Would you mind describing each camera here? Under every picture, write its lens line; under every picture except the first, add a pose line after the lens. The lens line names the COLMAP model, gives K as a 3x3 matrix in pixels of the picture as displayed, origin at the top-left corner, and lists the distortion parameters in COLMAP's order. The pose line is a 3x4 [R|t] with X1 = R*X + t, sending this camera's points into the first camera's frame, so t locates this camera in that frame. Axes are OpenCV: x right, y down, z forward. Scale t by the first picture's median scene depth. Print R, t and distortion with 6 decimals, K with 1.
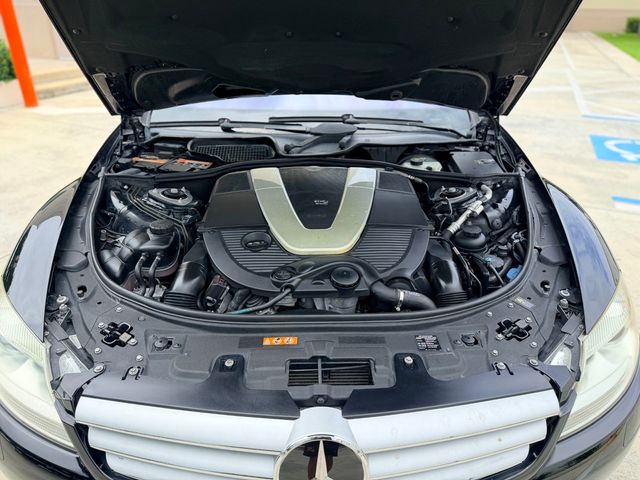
lens RADIAL K [[455.0, 0, 319.4], [0, 455.0, 237.6], [0, 0, 1]] dist [0.045860, -0.061173]
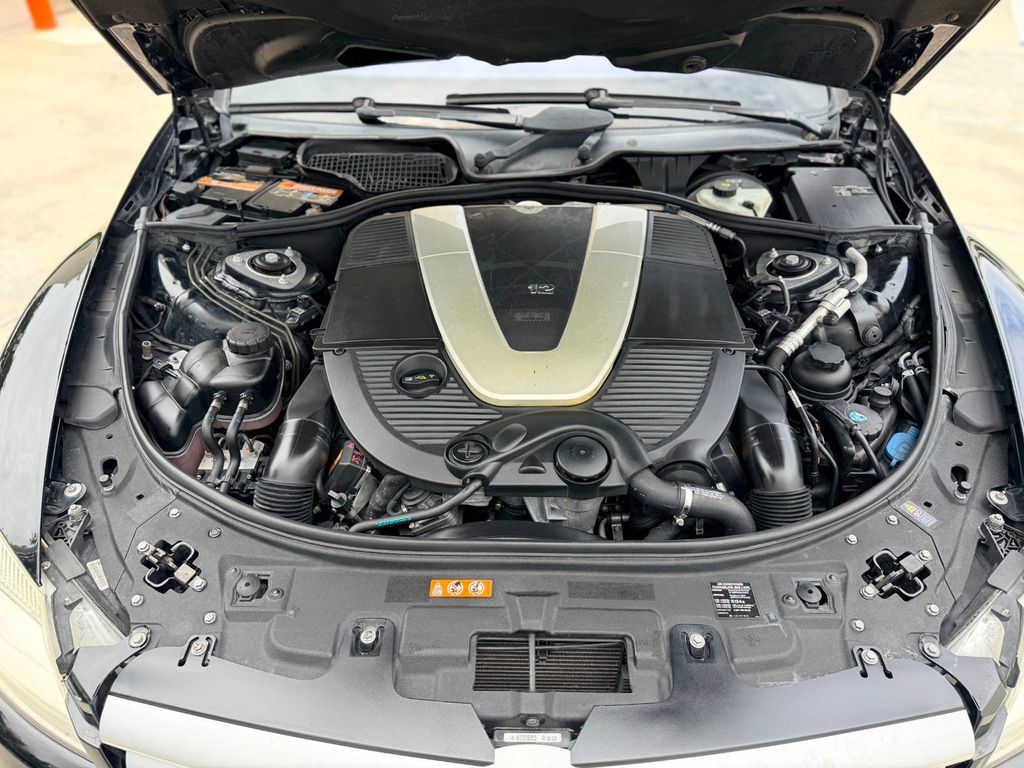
lens RADIAL K [[727.9, 0, 503.0], [0, 727.9, 383.8], [0, 0, 1]] dist [0.045860, -0.061173]
pose [[0.998816, 0.019524, -0.044561, -0.001009], [-0.010471, 0.980747, 0.195002, -0.140039], [0.047510, -0.194305, 0.979790, 0.140349]]
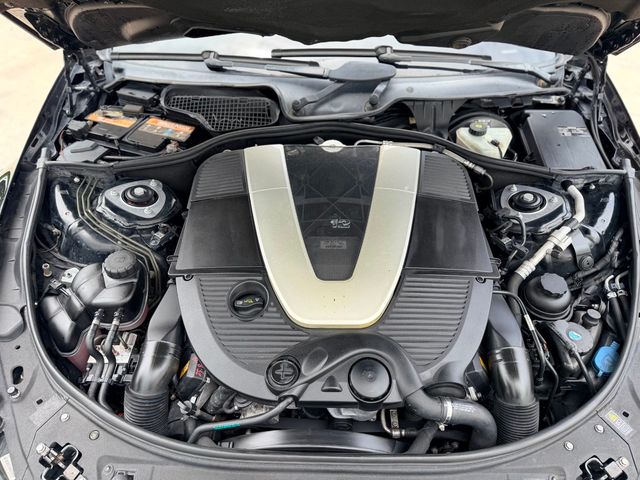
lens RADIAL K [[455.0, 0, 315.5], [0, 455.0, 243.7], [0, 0, 1]] dist [0.045860, -0.061173]
pose [[0.998591, 0.032342, -0.042060, -0.004536], [-0.017202, 0.947262, 0.319998, -0.286333], [0.050191, -0.318823, 0.946484, 0.321875]]
